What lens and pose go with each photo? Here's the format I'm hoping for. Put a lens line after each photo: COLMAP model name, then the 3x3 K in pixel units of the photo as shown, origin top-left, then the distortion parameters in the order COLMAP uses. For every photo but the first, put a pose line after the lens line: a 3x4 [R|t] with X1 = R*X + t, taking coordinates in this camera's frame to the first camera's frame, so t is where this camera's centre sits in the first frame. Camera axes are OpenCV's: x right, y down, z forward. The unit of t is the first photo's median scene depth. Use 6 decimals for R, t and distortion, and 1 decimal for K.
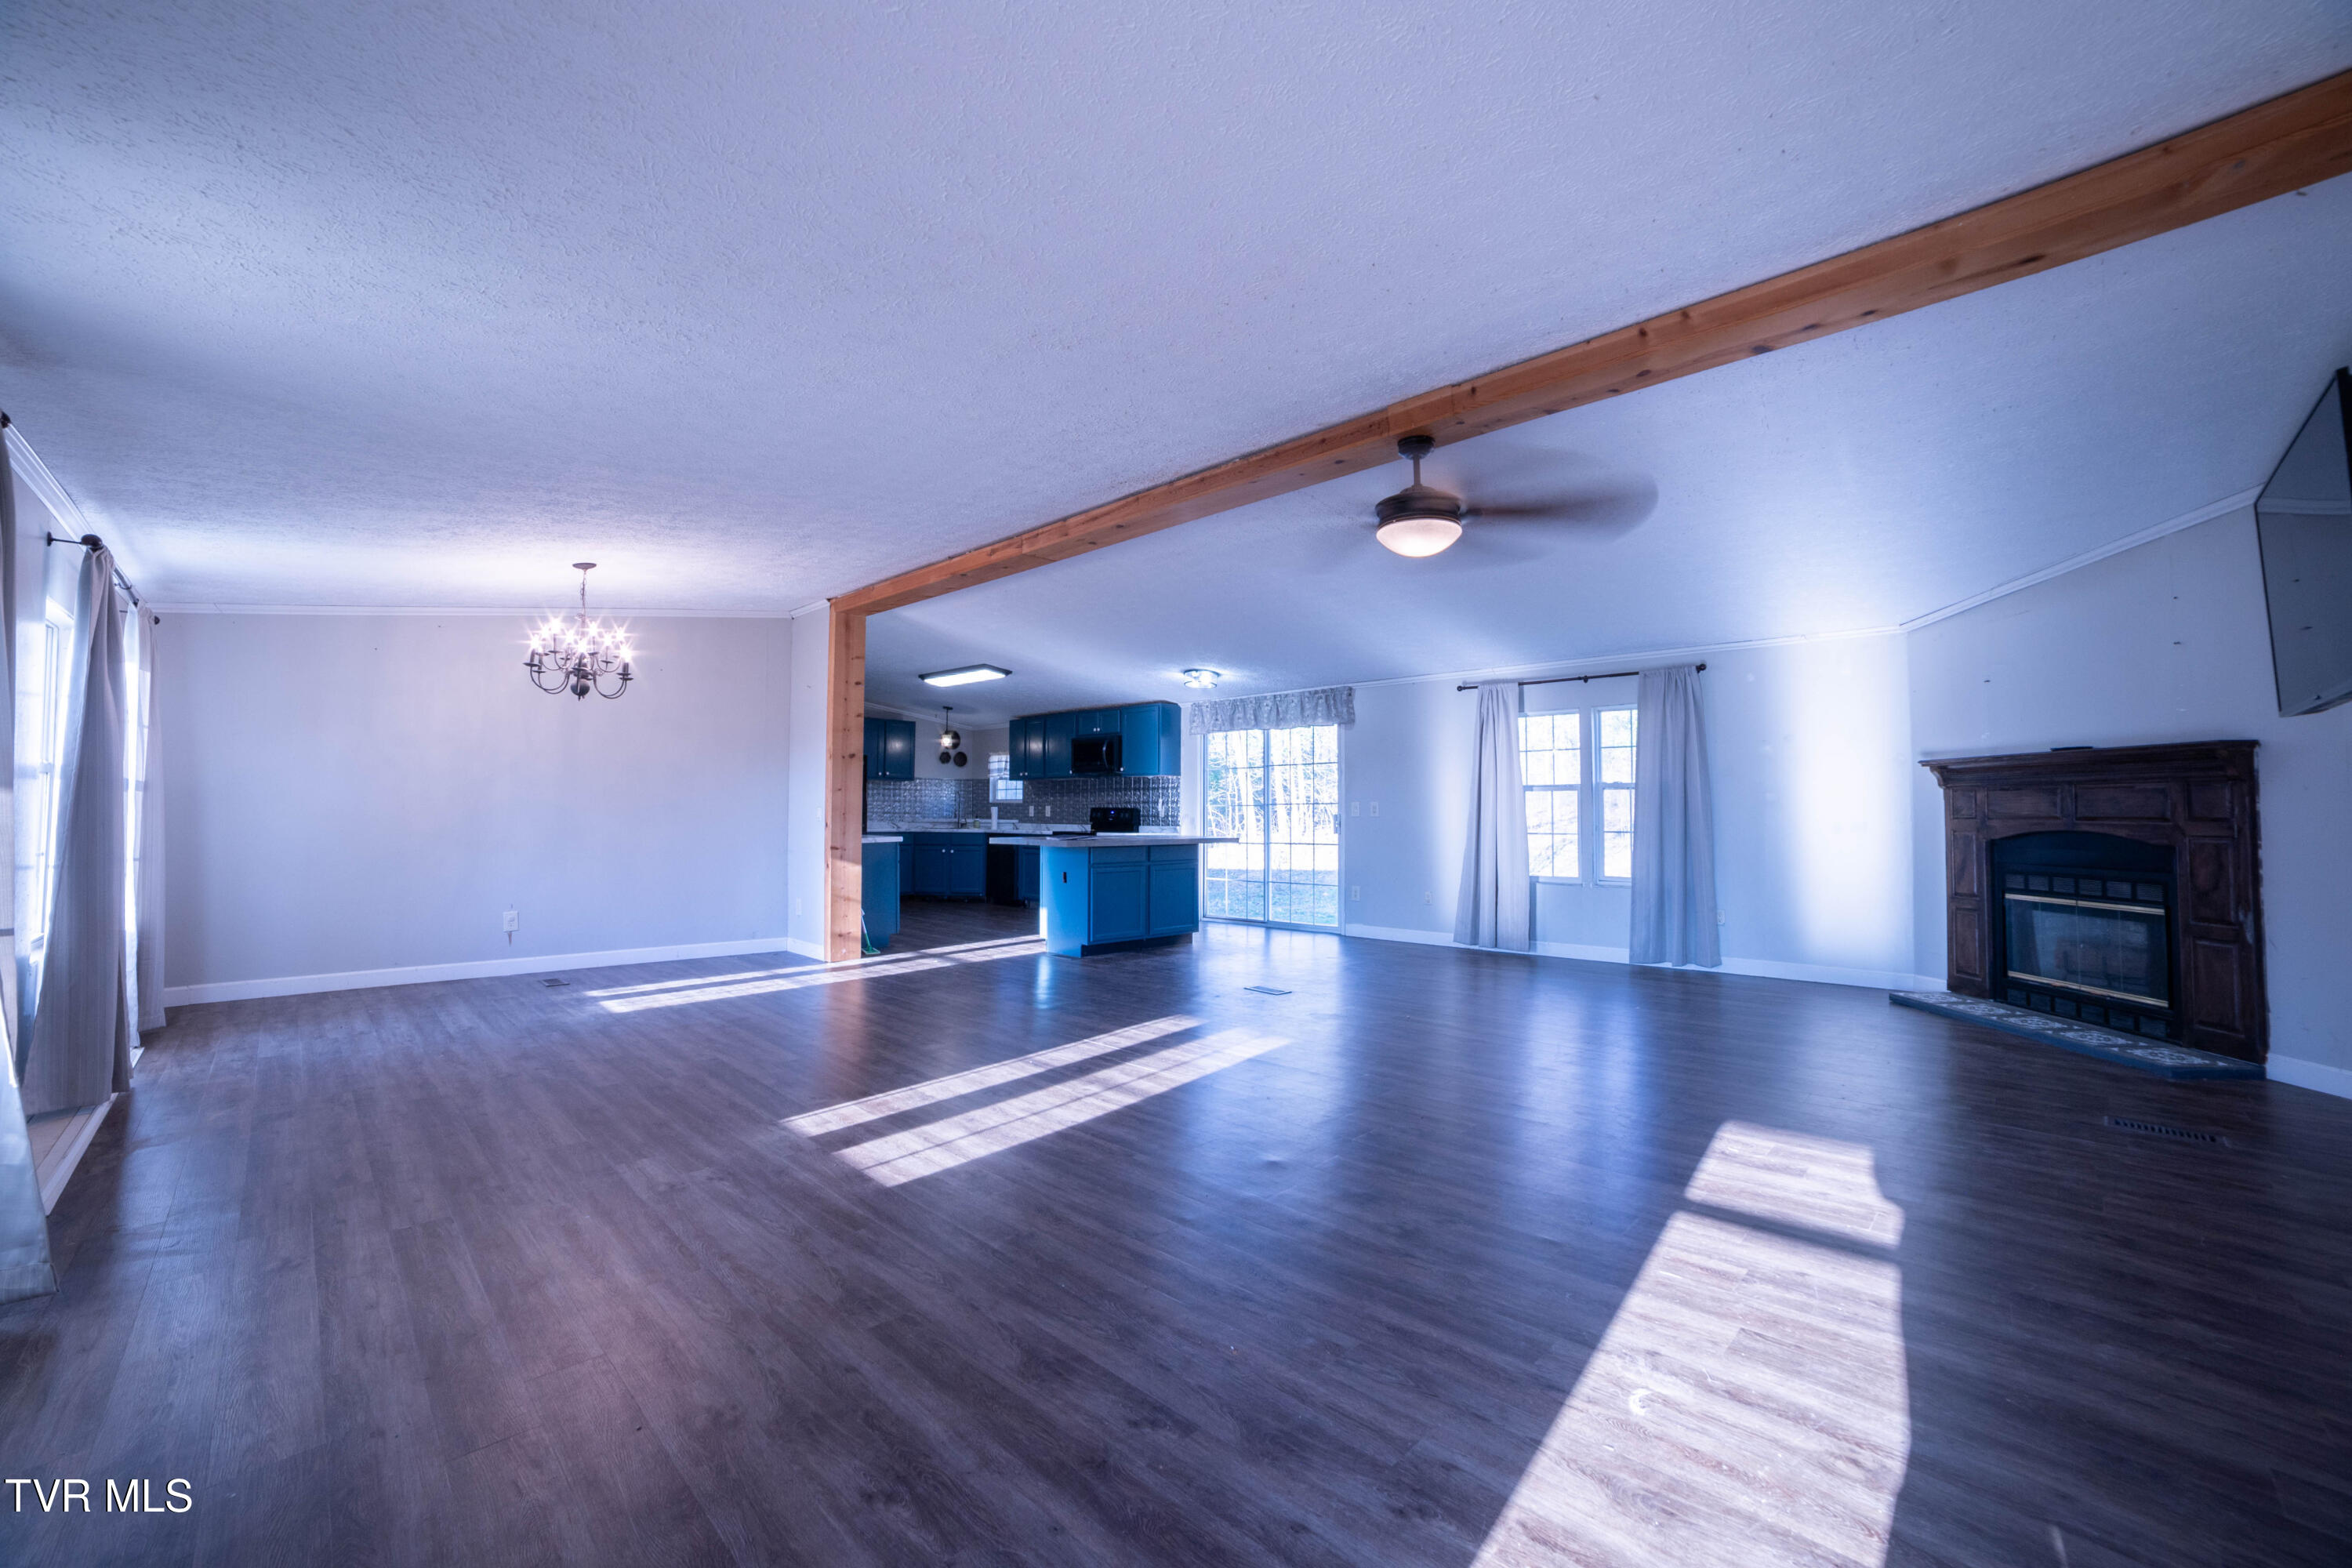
lens RADIAL K [[956.5, 0, 1168.0], [0, 956.5, 780.0], [0, 0, 1]] dist [-0.109549, 0.037995]
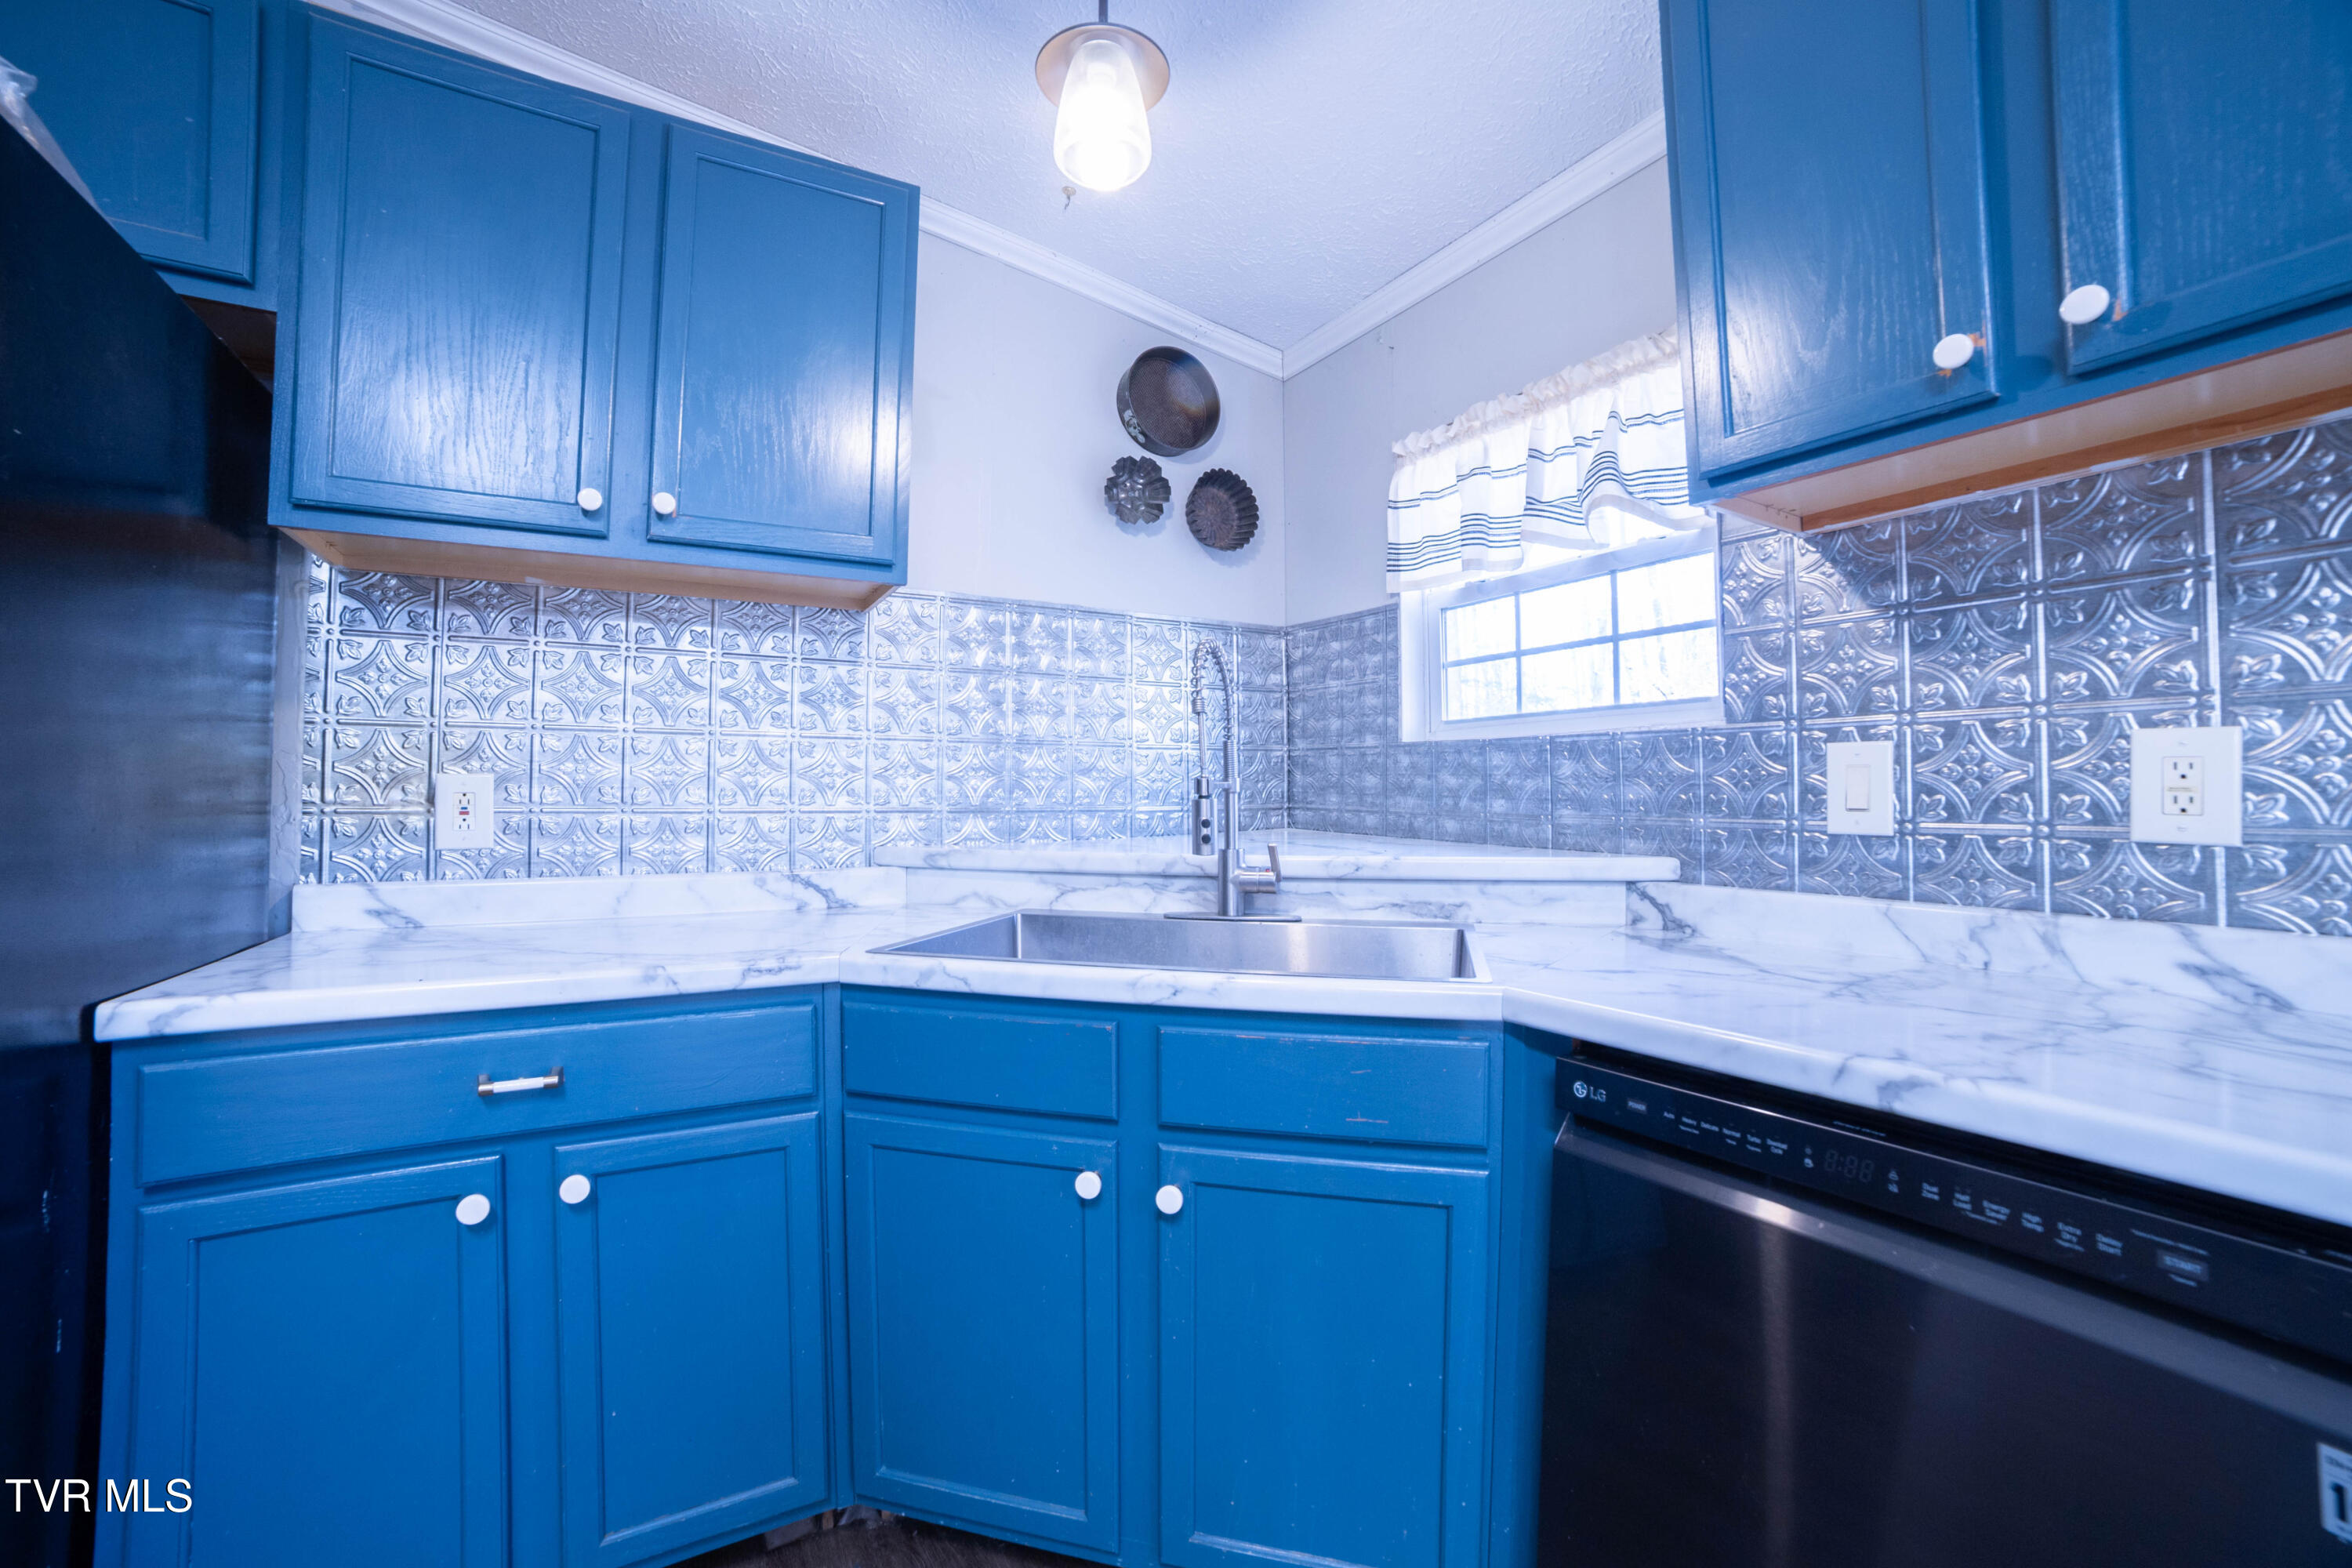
lens RADIAL K [[956.5, 0, 1168.0], [0, 956.5, 780.0], [0, 0, 1]] dist [-0.109549, 0.037995]
pose [[0.966451, -0.012447, -0.256550, -0.326100], [0.016688, 0.999758, 0.014360, 0.048125], [0.256309, -0.018159, 0.966424, 1.467622]]
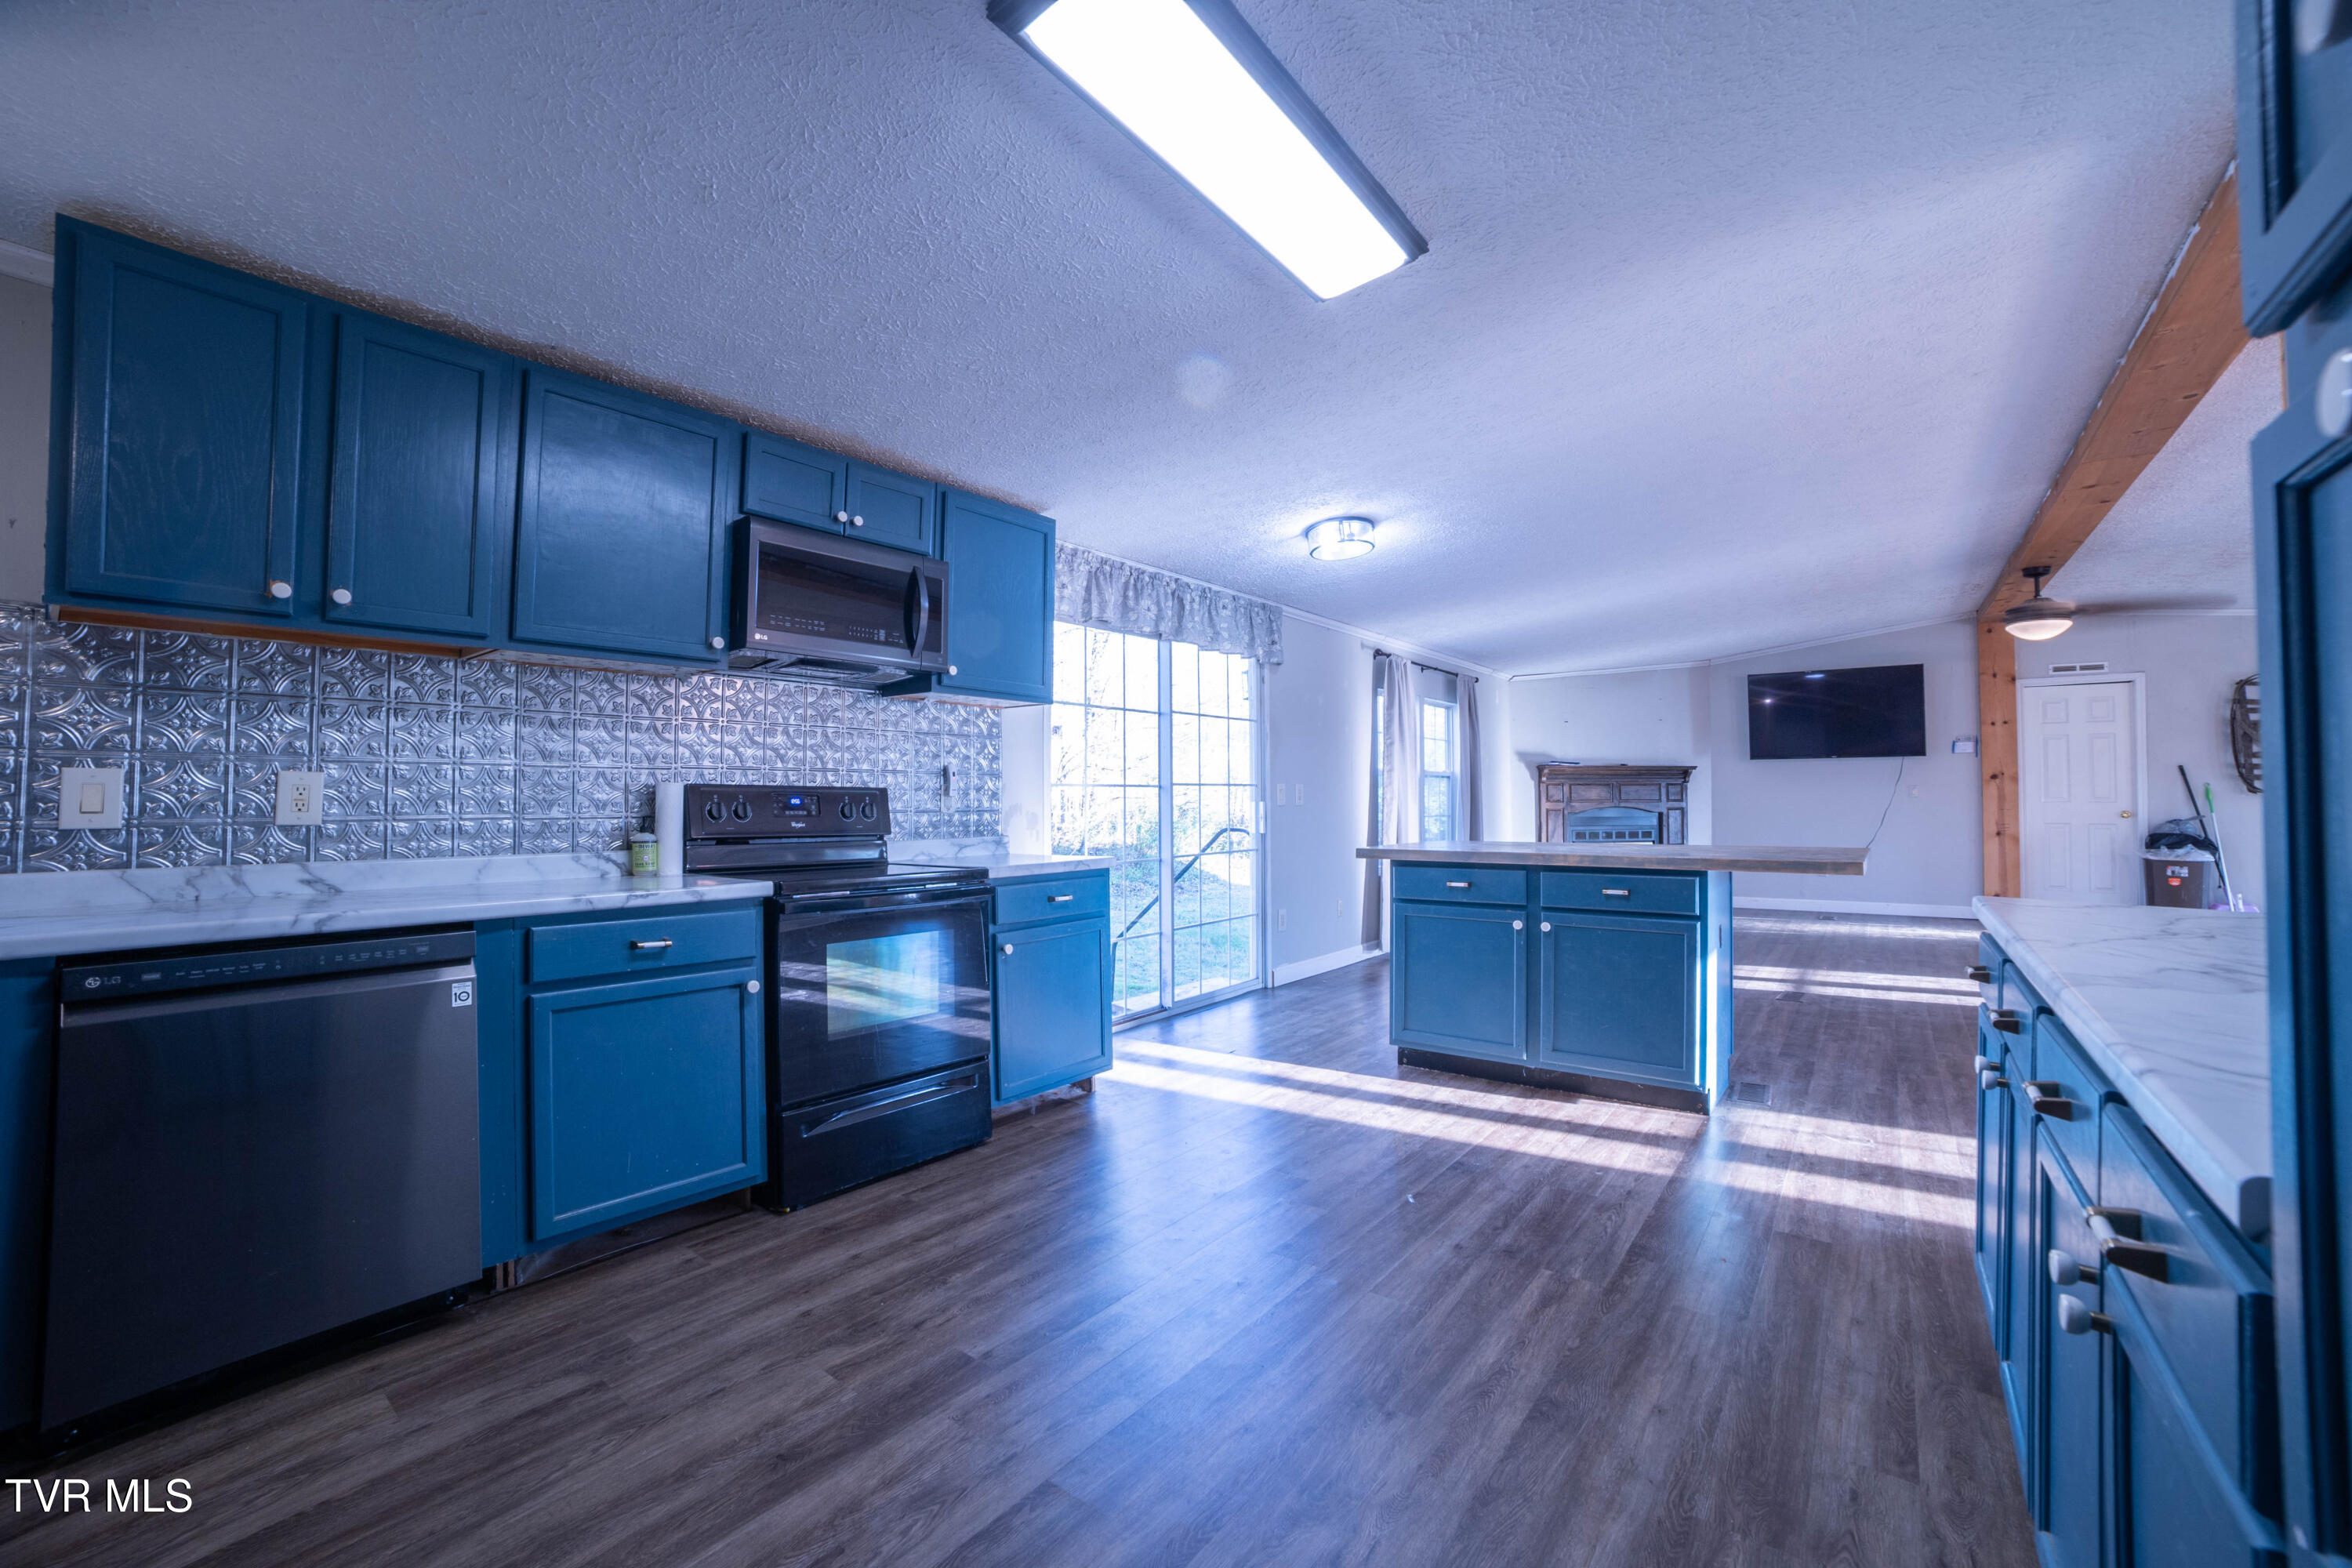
lens RADIAL K [[949.9, 0, 1186.1], [0, 949.9, 775.6], [0, 0, 1]] dist [-0.108550, 0.036238]
pose [[-0.135502, 0.021286, 0.990548, -0.544562], [-0.031638, 0.999166, -0.025799, 0.044153], [-0.990272, -0.034835, -0.134716, 1.384844]]
